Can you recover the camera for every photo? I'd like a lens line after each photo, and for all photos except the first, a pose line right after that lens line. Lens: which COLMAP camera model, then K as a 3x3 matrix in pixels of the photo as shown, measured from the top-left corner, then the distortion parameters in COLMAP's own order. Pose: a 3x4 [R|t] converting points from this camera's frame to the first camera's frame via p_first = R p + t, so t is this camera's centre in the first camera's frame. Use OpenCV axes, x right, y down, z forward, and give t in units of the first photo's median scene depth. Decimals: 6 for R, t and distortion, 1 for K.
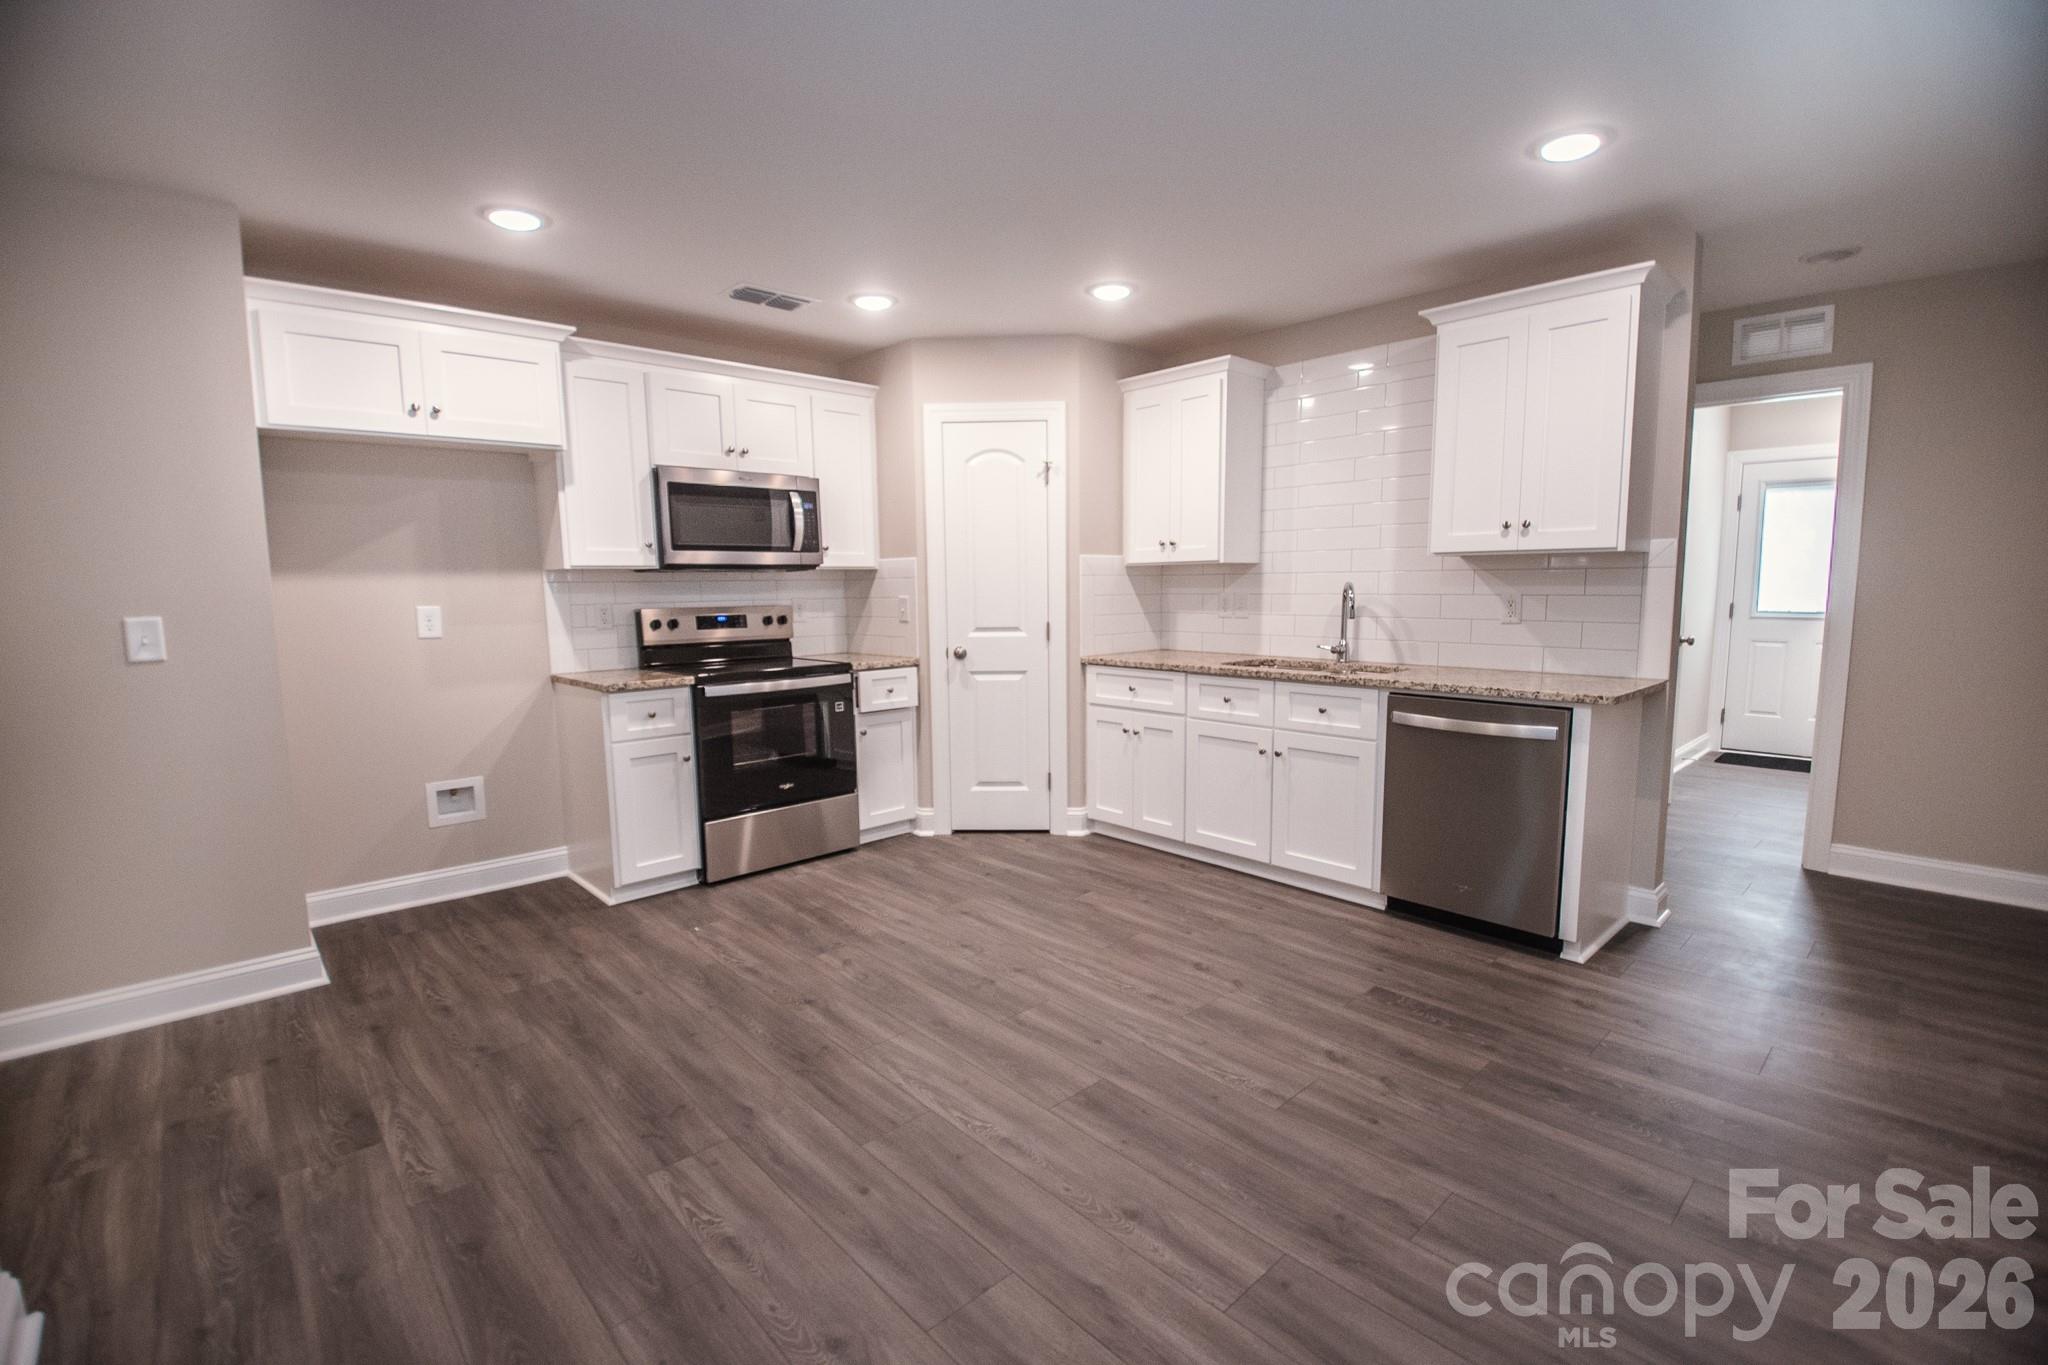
lens RADIAL K [[896.9, 0, 1015.3], [0, 896.9, 686.8], [0, 0, 1]] dist [0.035693, -0.044920]
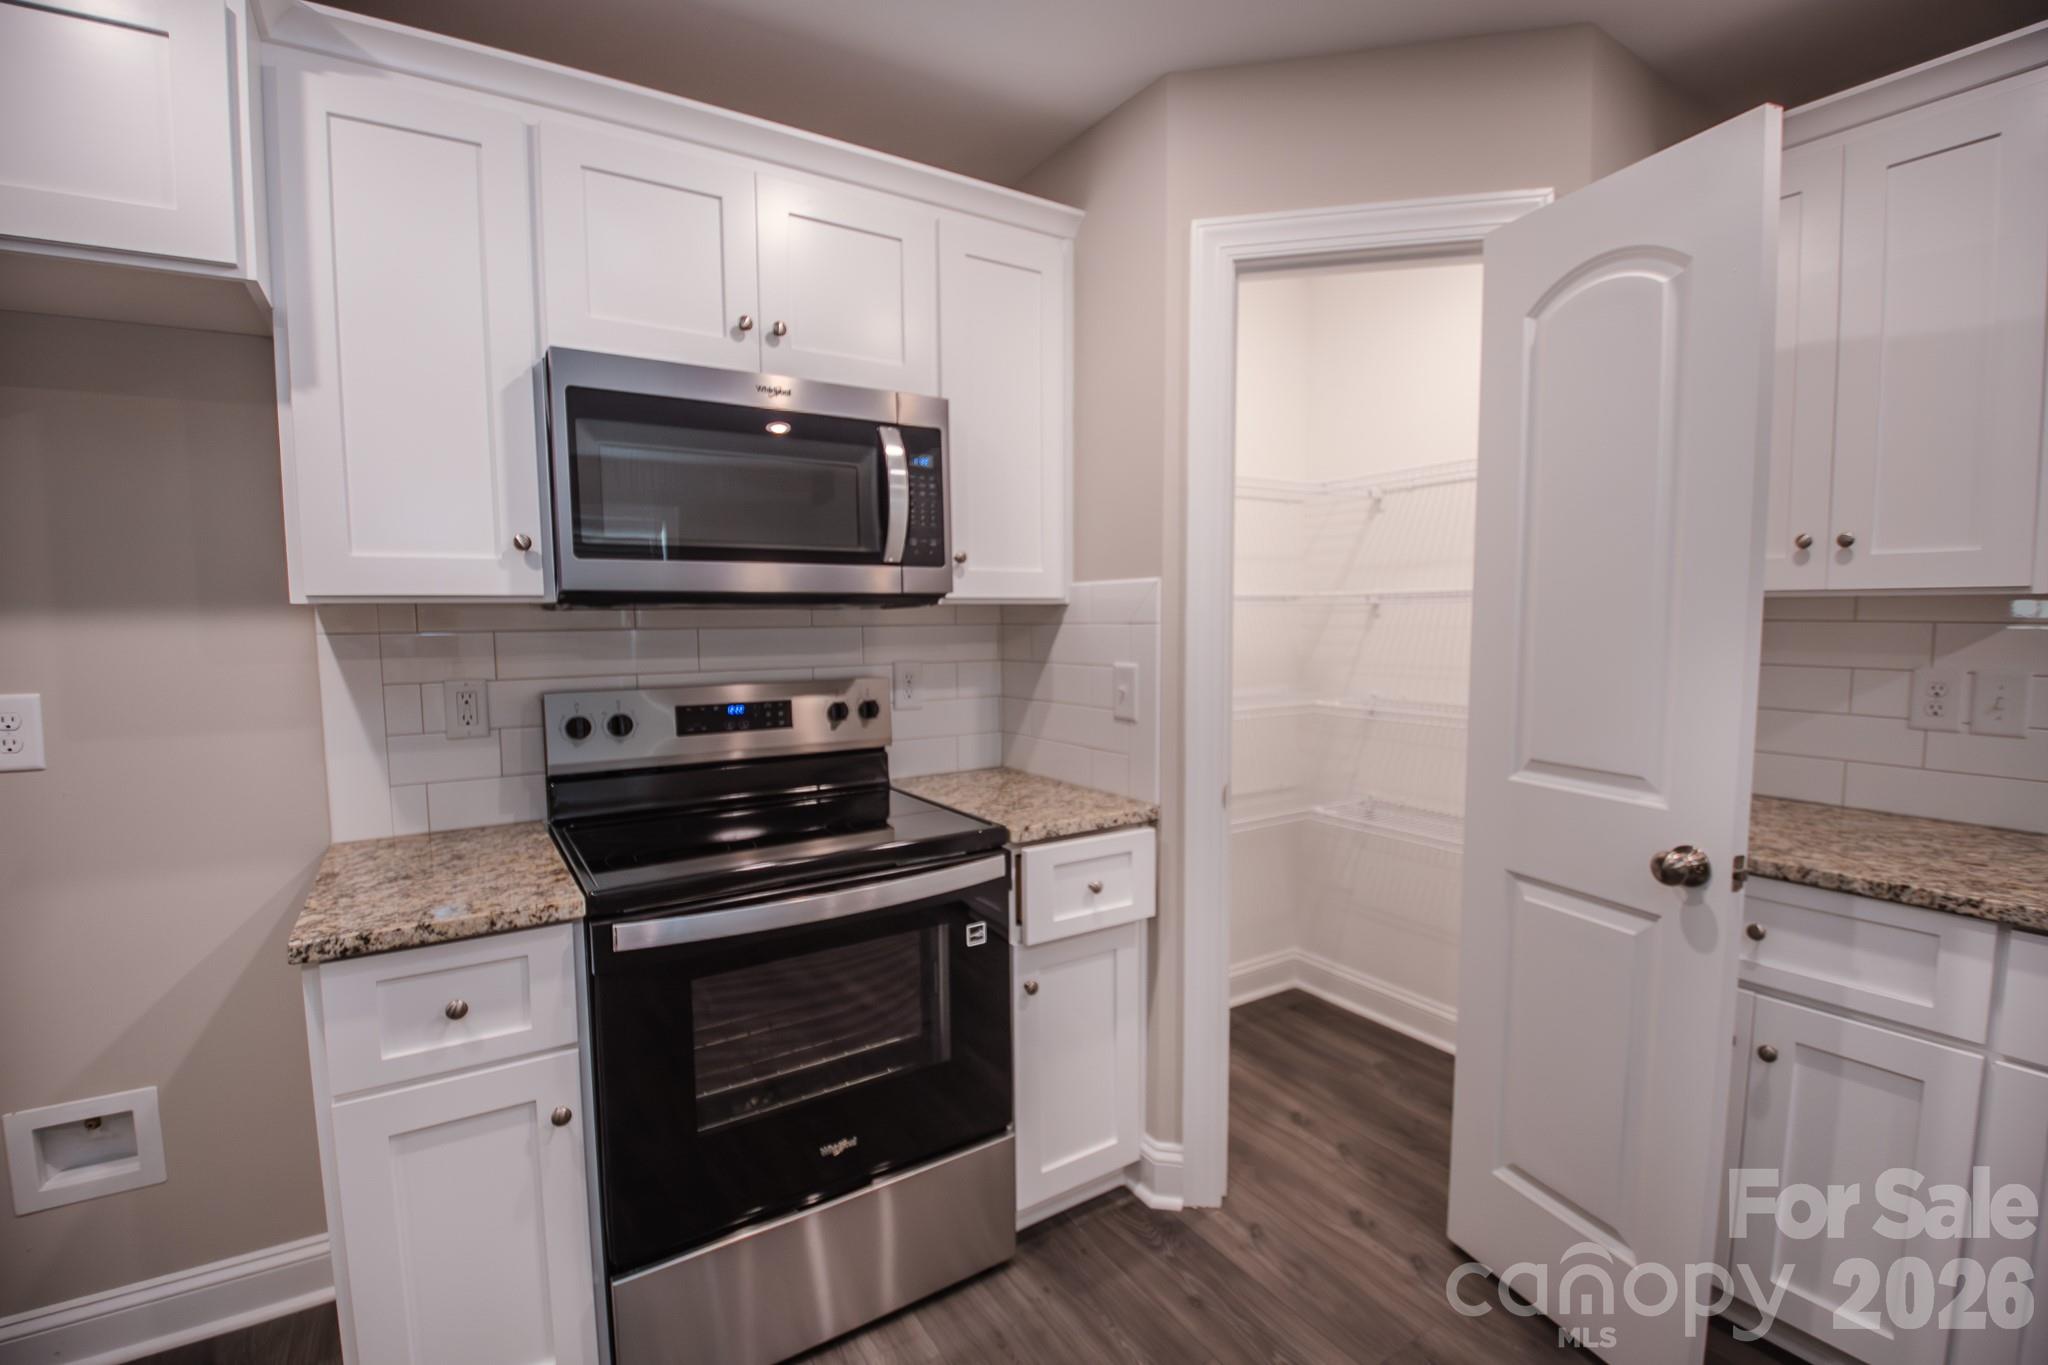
lens RADIAL K [[902.6, 0, 1026.6], [0, 902.6, 689.9], [0, 0, 1]] dist [0.021444, -0.027647]
pose [[0.985673, 0.021169, -0.167335, -0.110258], [-0.026465, 0.999215, -0.029484, -0.082887], [0.166579, 0.033490, 0.985459, 0.615867]]
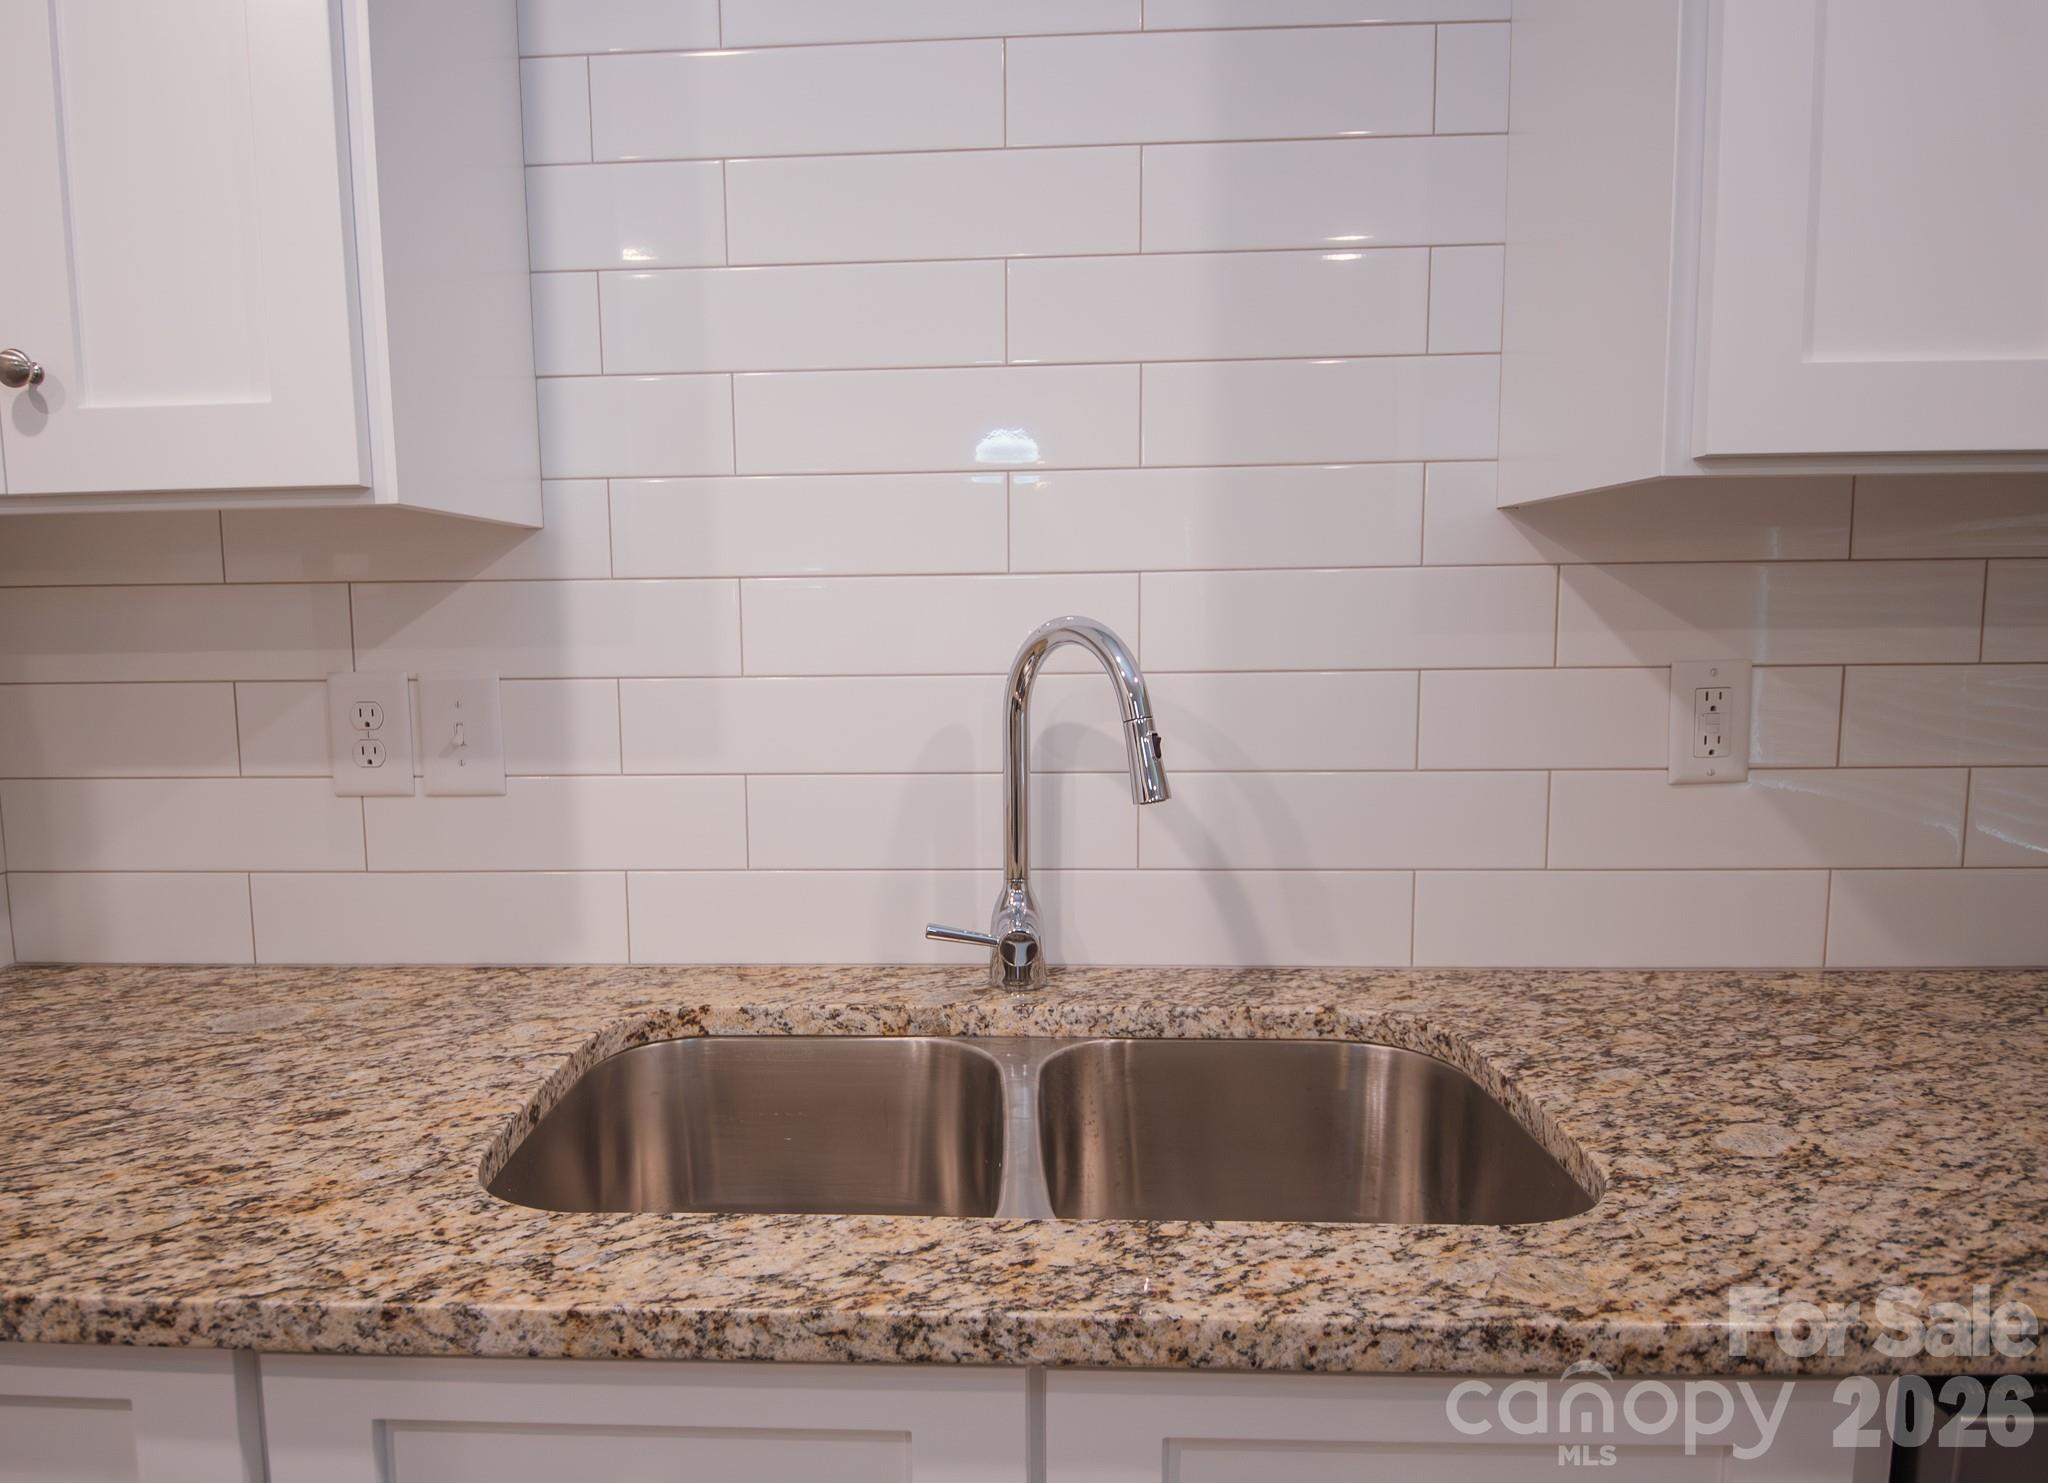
lens RADIAL K [[1280.4, 0, 935.7], [0, 1280.4, 745.1], [0, 0, 1]] dist [0.000474, -0.000243]
pose [[0.717333, -0.076641, 0.692503, 0.141923], [0.088841, 0.995880, 0.018190, -0.093891], [-0.691044, 0.048474, 0.721186, 0.799319]]
